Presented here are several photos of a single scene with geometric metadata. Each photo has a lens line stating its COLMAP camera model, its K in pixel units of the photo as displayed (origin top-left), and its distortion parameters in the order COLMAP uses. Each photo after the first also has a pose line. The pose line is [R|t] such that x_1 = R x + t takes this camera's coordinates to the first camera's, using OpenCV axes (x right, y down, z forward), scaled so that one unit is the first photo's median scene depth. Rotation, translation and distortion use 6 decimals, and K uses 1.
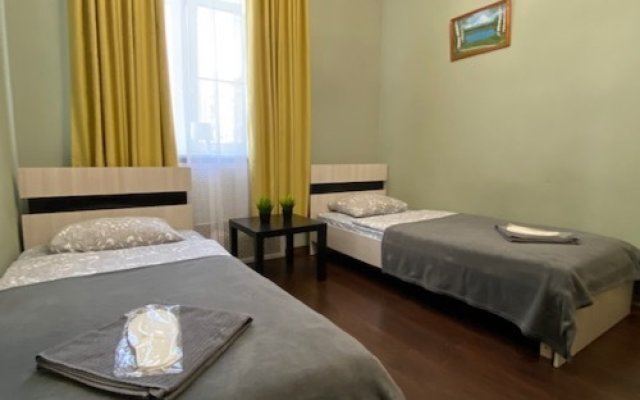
lens RADIAL K [[343.5, 0, 317.3], [0, 343.5, 199.3], [0, 0, 1]] dist [-0.022397, -0.010390]
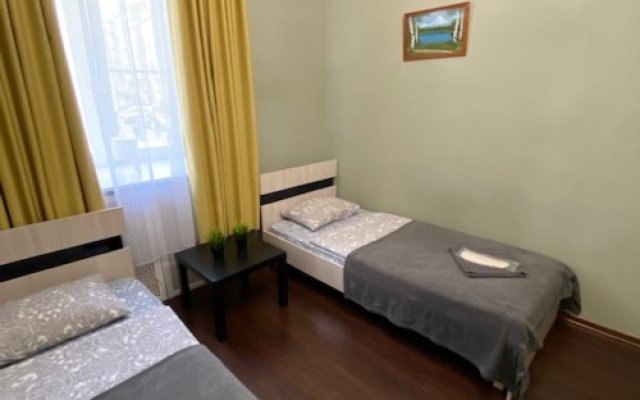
lens RADIAL K [[343.5, 0, 323.4], [0, 343.5, 199.9], [0, 0, 1]] dist [-0.022397, -0.010390]
pose [[0.976341, -0.077015, 0.202056, -0.052804], [0.038586, 0.981478, 0.187647, -0.251113], [-0.212765, -0.175411, 0.961229, 0.087346]]
